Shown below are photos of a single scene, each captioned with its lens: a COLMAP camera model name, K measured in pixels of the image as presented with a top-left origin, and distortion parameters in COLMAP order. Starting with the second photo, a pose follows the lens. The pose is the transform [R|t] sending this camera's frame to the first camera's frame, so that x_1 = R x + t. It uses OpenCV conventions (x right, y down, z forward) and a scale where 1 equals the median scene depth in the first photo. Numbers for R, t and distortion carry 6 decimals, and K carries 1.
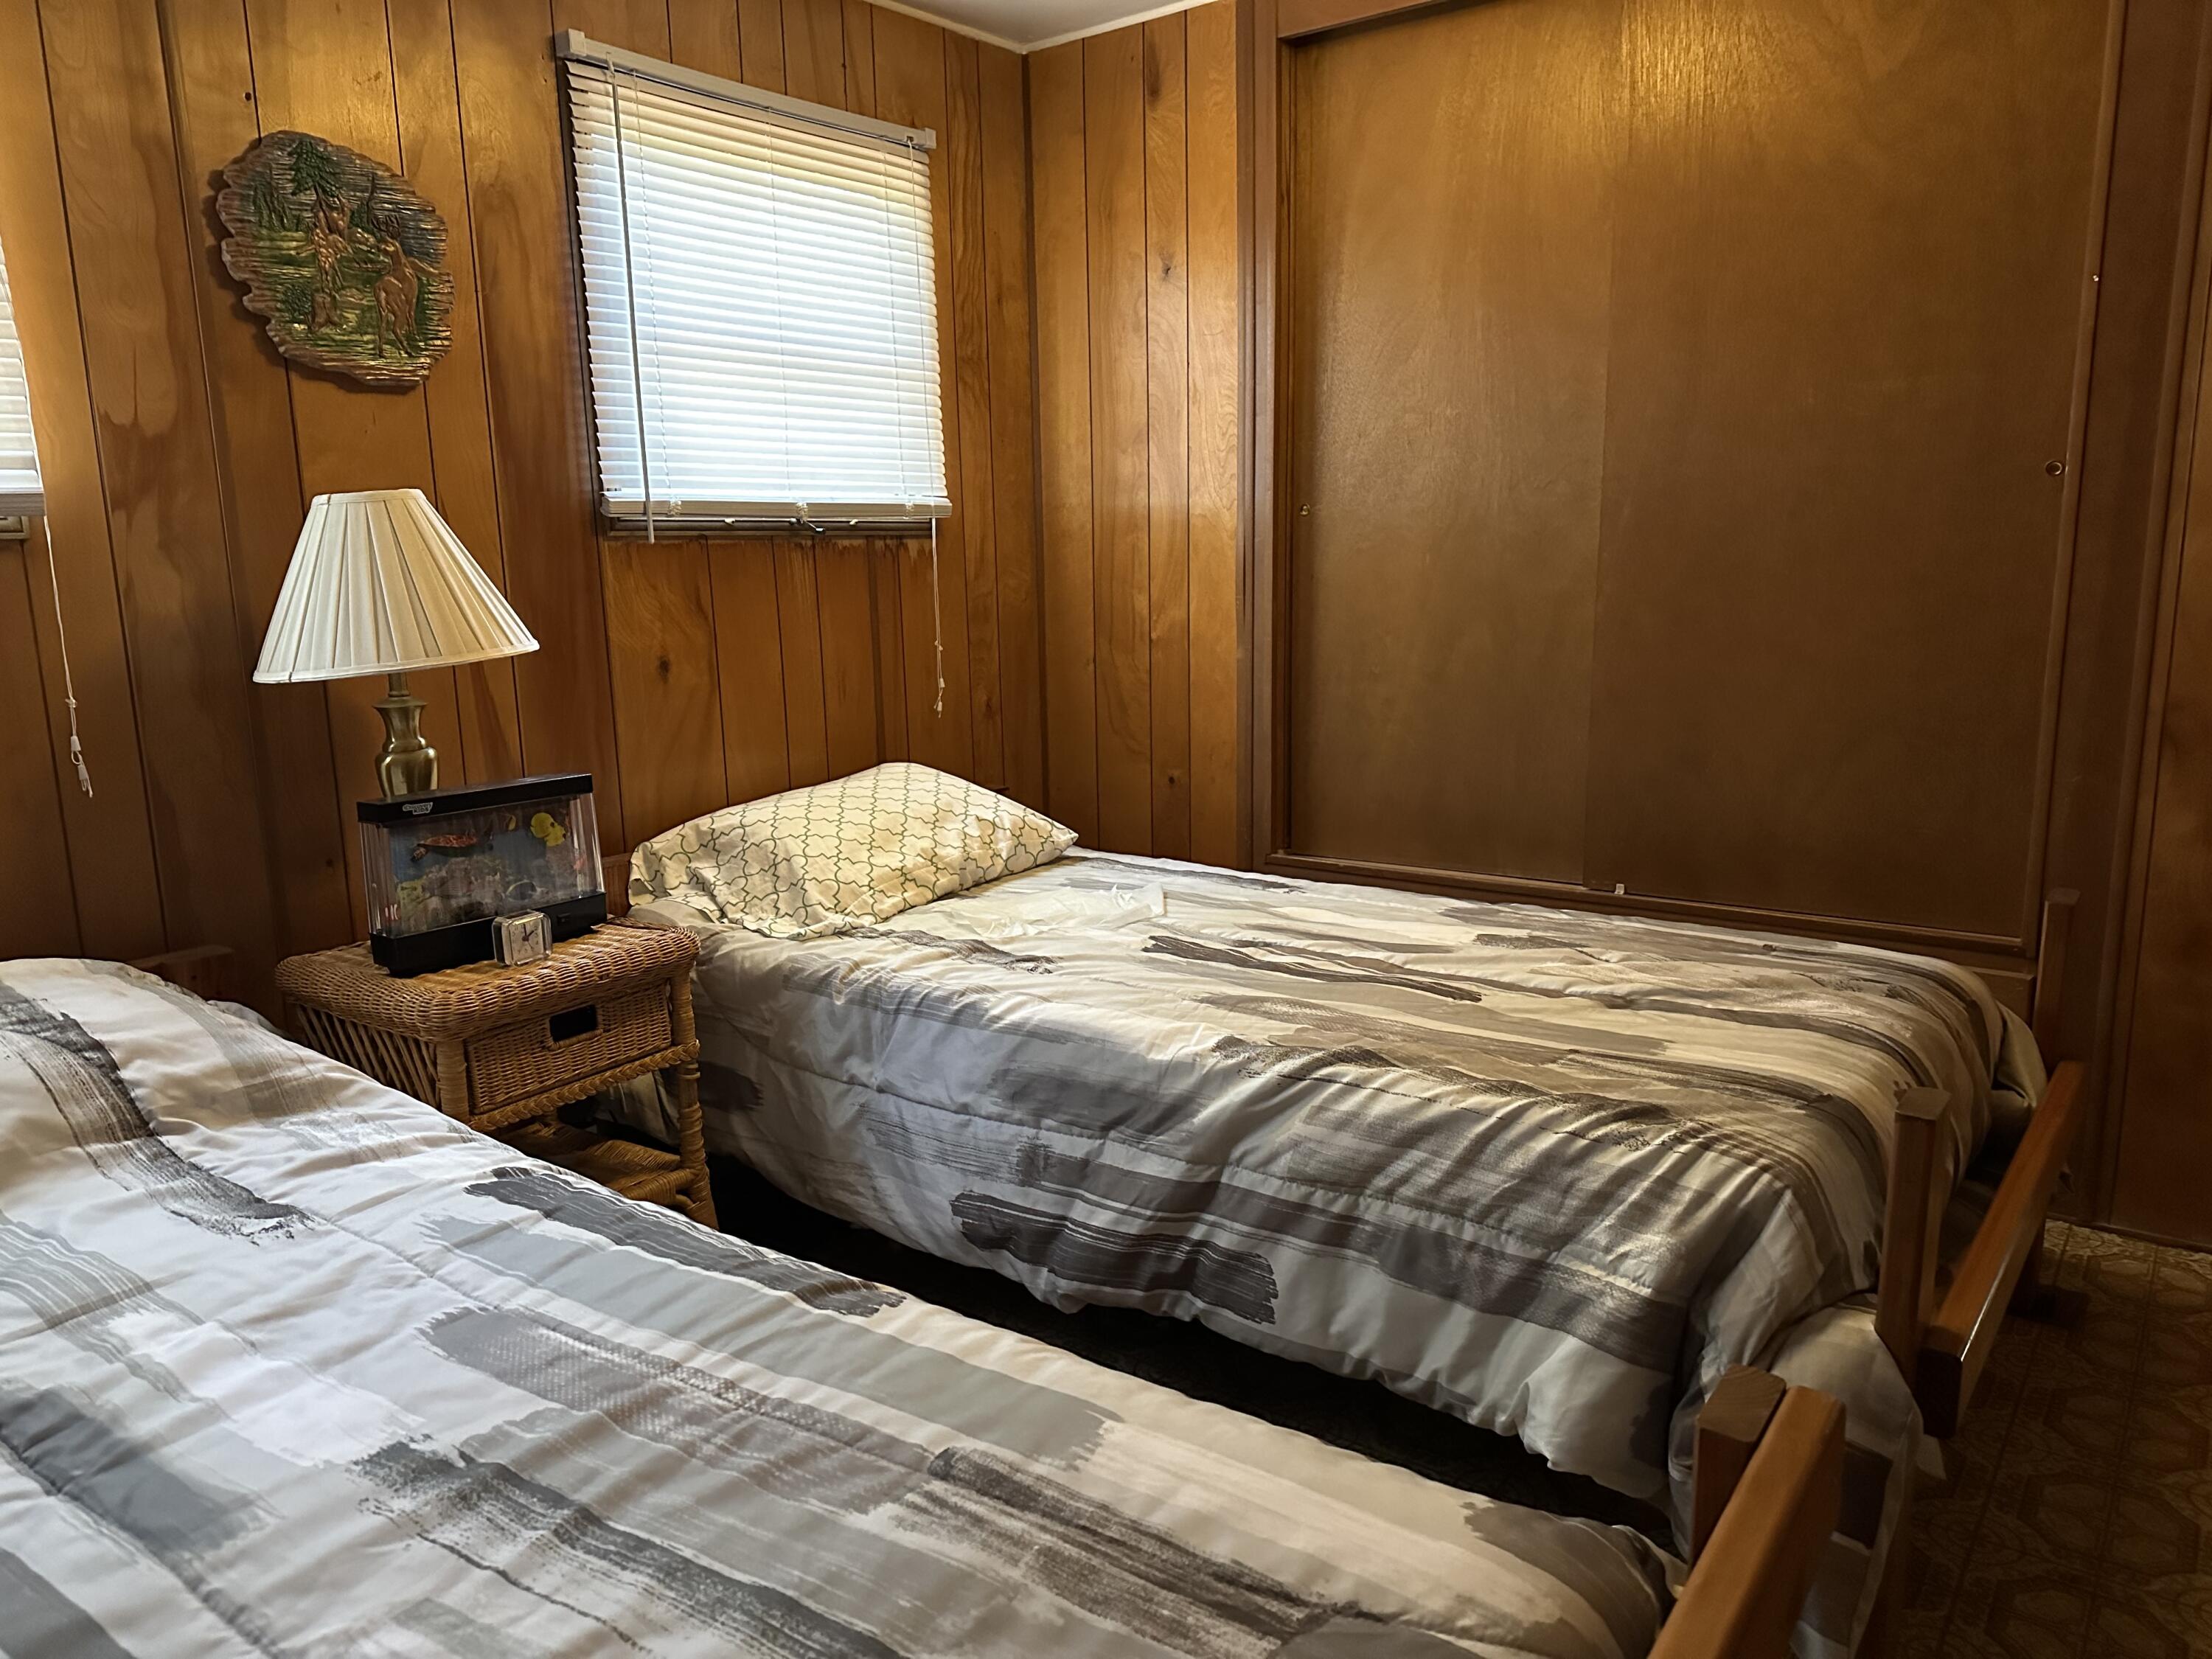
lens RADIAL K [[1546.2, 0, 1102.6], [0, 1546.2, 820.0], [0, 0, 1]] dist [0.074886, -0.084732]
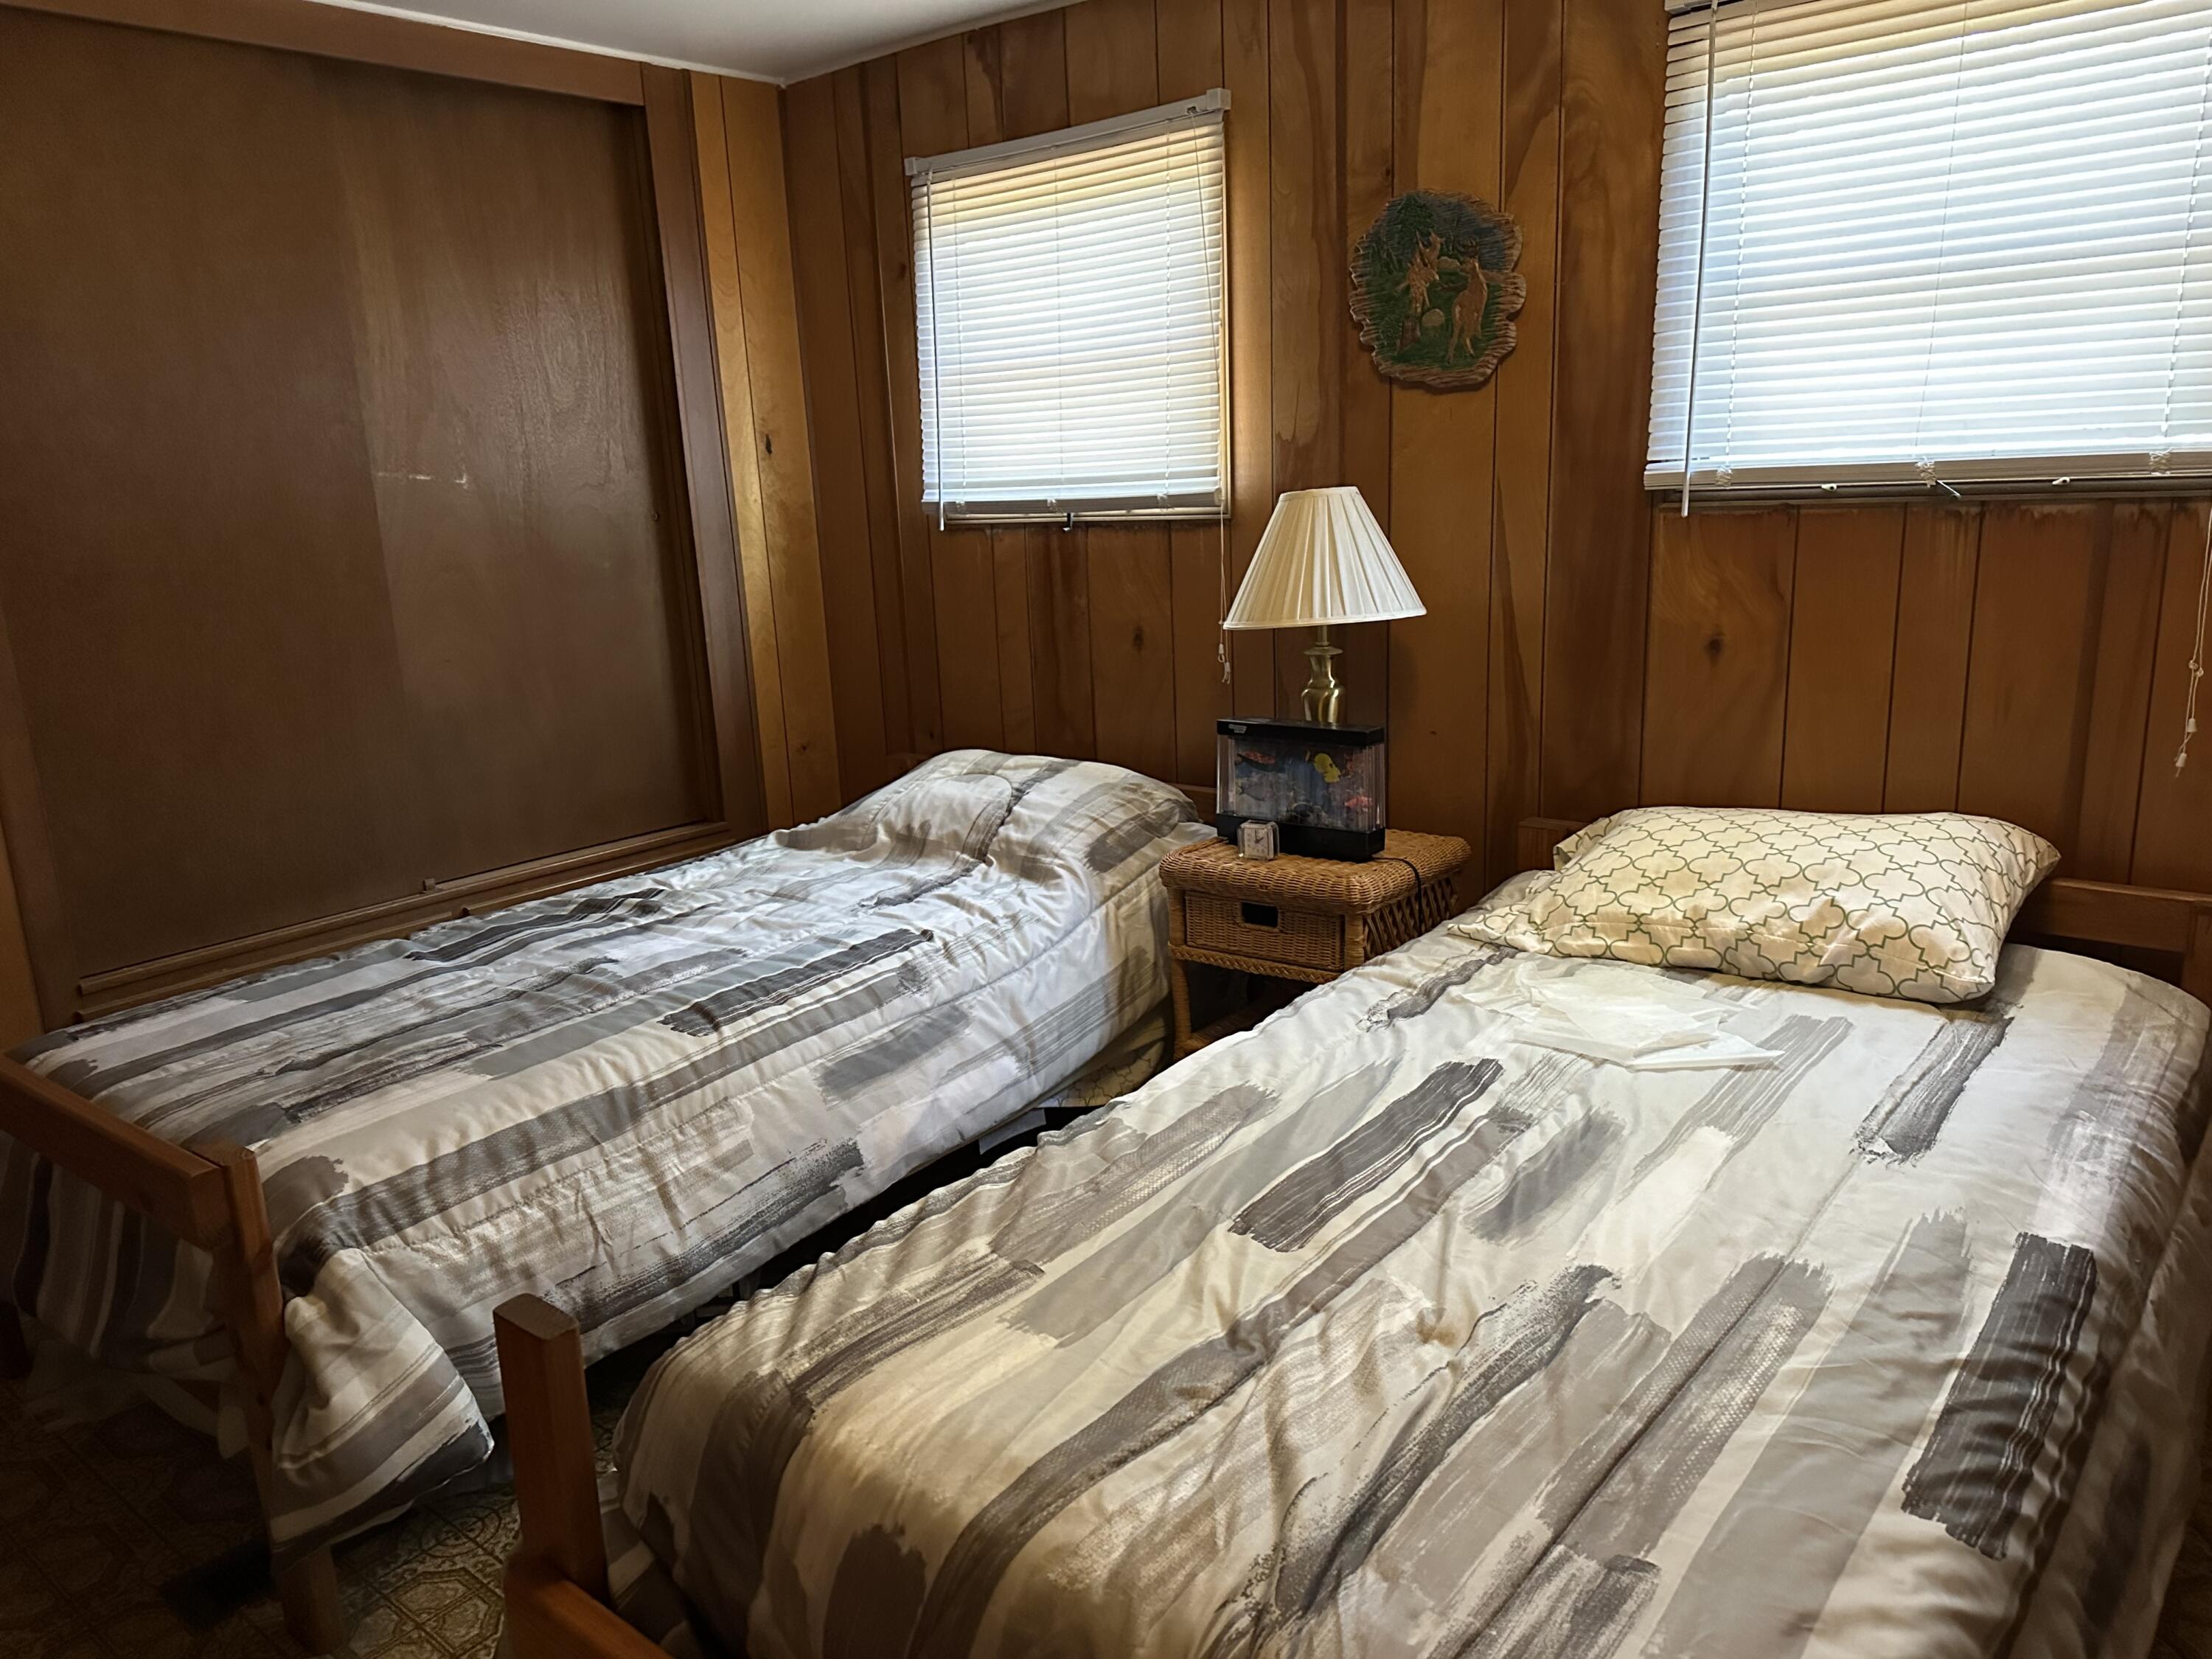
lens RADIAL K [[1546.2, 0, 1099.4], [0, 1546.2, 848.2], [0, 0, 1]] dist [0.074886, -0.084732]
pose [[-0.038554, 0.266196, -0.963148, 0.743356], [-0.125720, 0.954913, 0.268952, -0.209766], [0.991316, 0.131456, -0.003350, 0.722751]]
